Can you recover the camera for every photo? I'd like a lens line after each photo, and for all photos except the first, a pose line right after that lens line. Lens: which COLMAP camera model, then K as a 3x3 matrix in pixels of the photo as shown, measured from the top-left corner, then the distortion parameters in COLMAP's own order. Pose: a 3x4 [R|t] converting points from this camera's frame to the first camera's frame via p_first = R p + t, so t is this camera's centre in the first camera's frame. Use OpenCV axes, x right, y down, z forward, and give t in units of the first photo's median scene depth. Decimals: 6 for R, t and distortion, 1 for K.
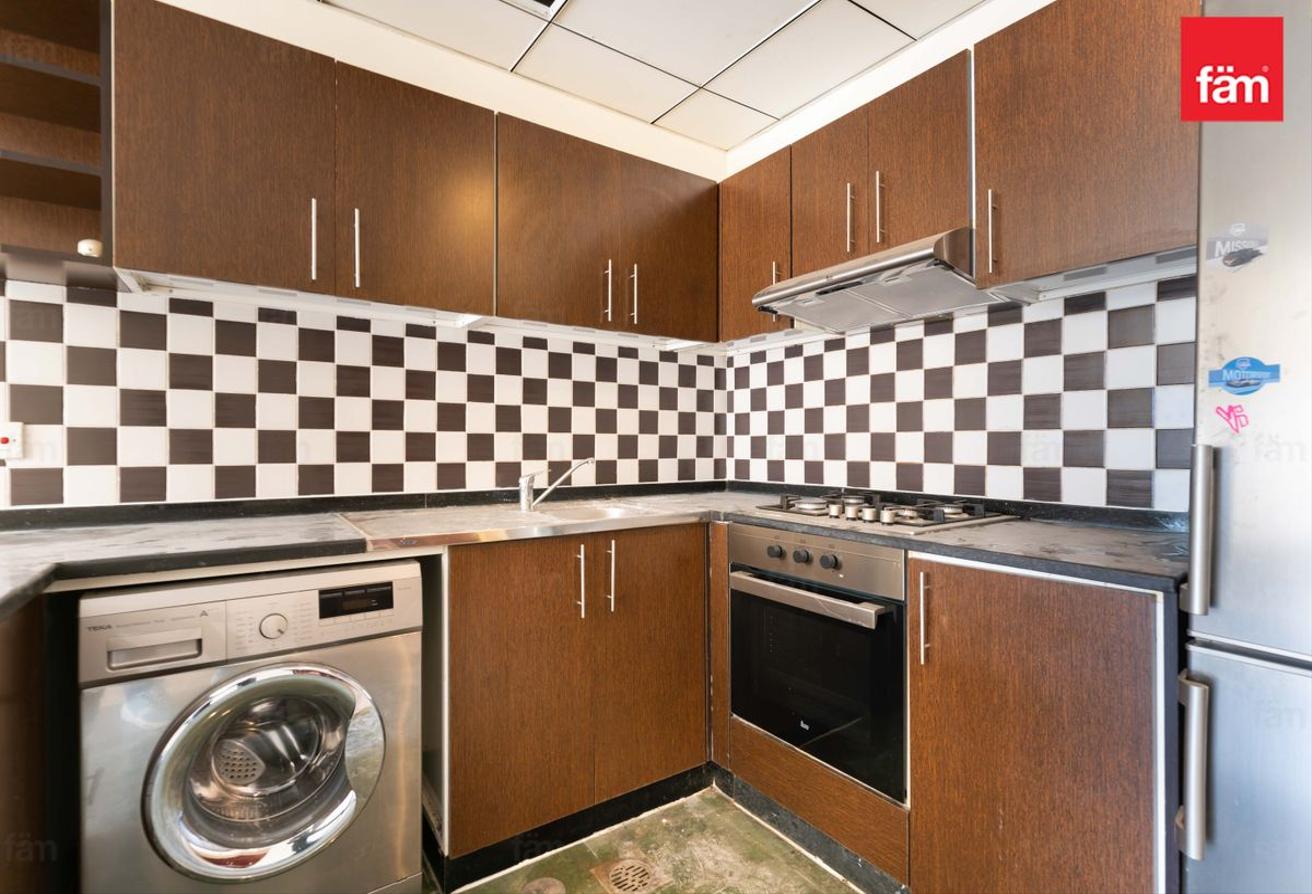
lens RADIAL K [[612.2, 0, 657.0], [0, 612.2, 450.3], [0, 0, 1]] dist [0.001441, 0.000195]
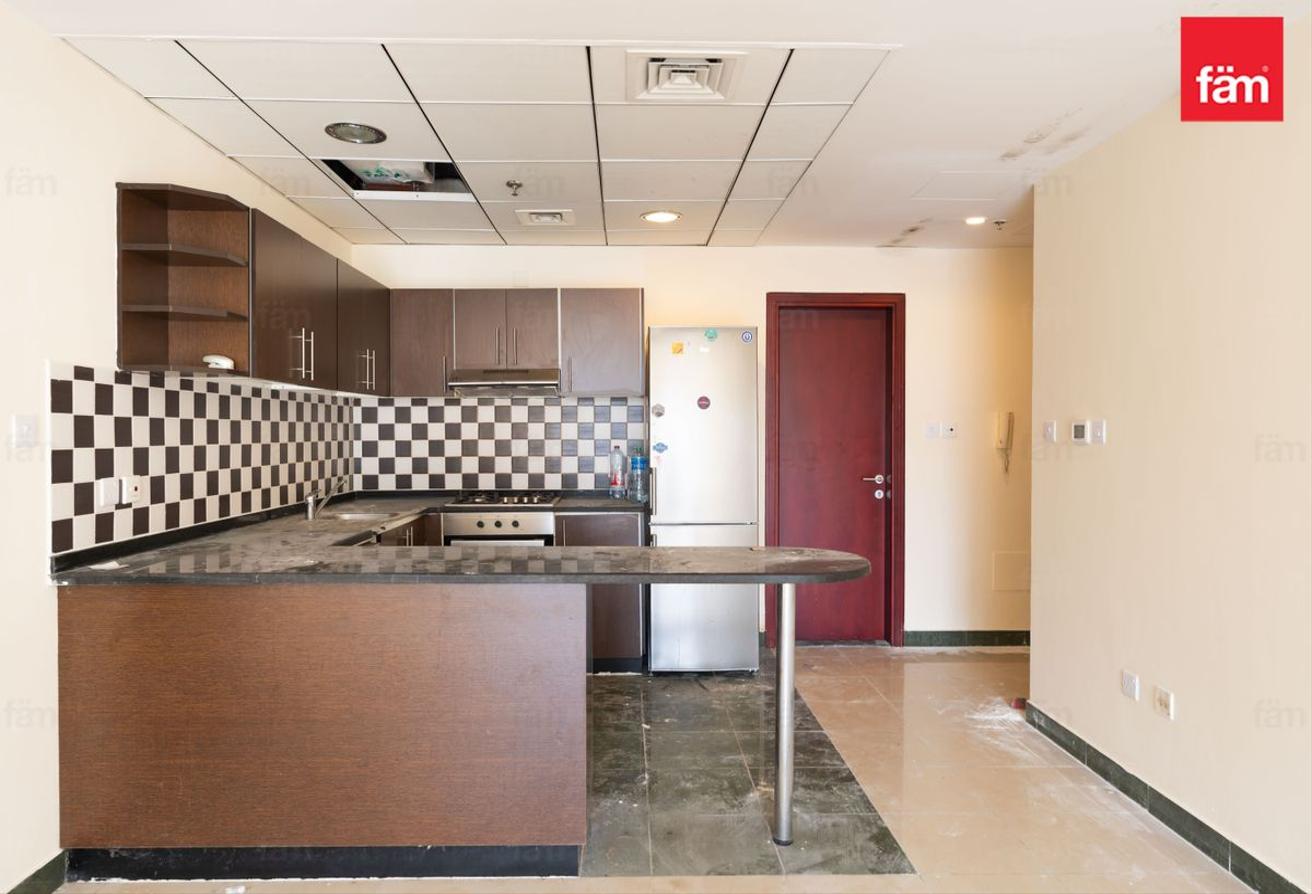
lens RADIAL K [[873.1, 0, 656.0], [0, 873.1, 447.0], [0, 0, 1]] dist [0.003677, 0.002139]
pose [[0.543160, -0.024008, 0.839286, -1.325663], [0.017677, 0.999697, 0.017157, -0.080385], [-0.839443, 0.005517, 0.543420, -0.687964]]
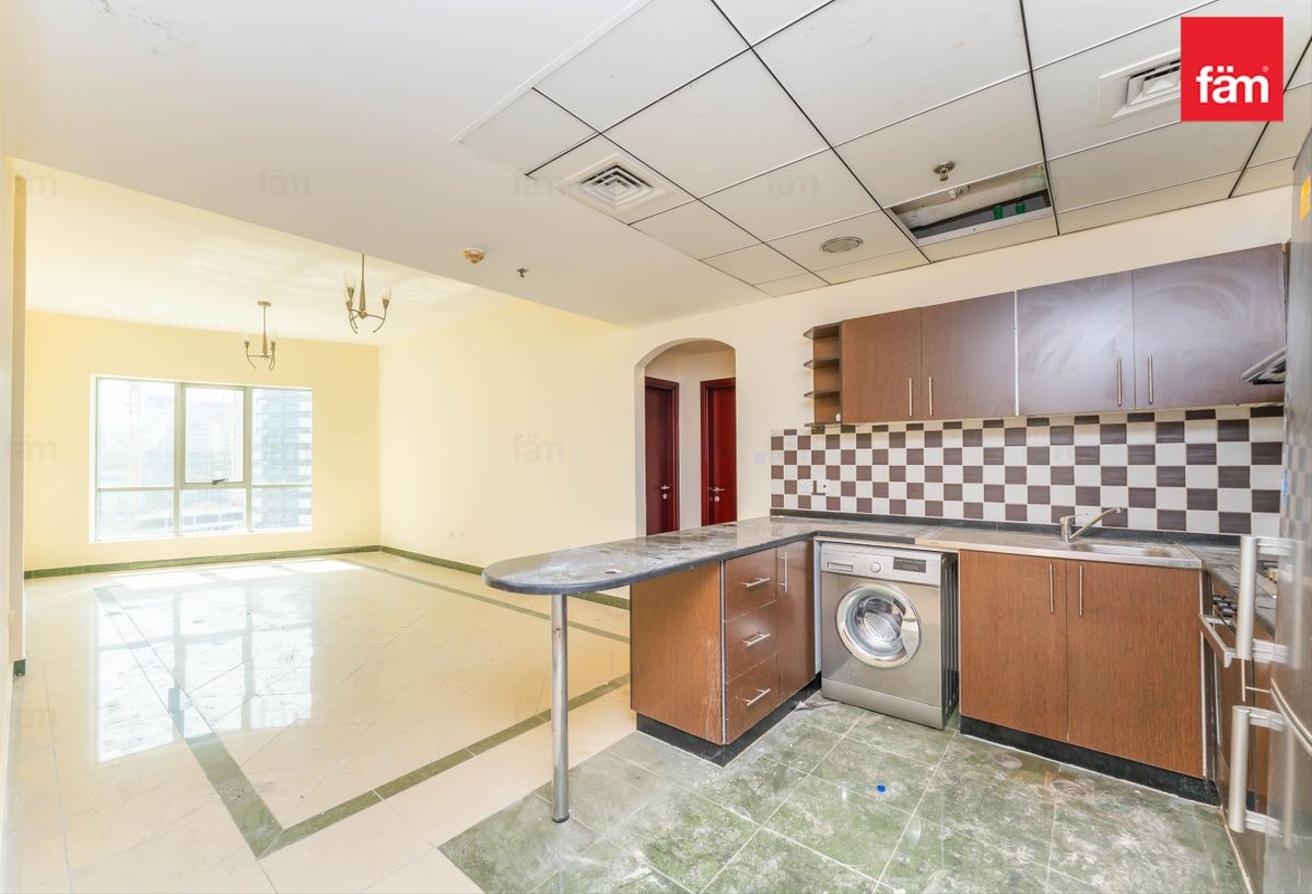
lens RADIAL K [[529.7, 0, 640.2], [0, 529.7, 454.1], [0, 0, 1]] dist [-0.000837, -0.000005]
pose [[0.232525, -0.025162, -0.972265, 0.698369], [-0.008511, 0.999574, -0.027904, -0.056357], [0.972553, 0.014763, 0.232212, -0.237495]]
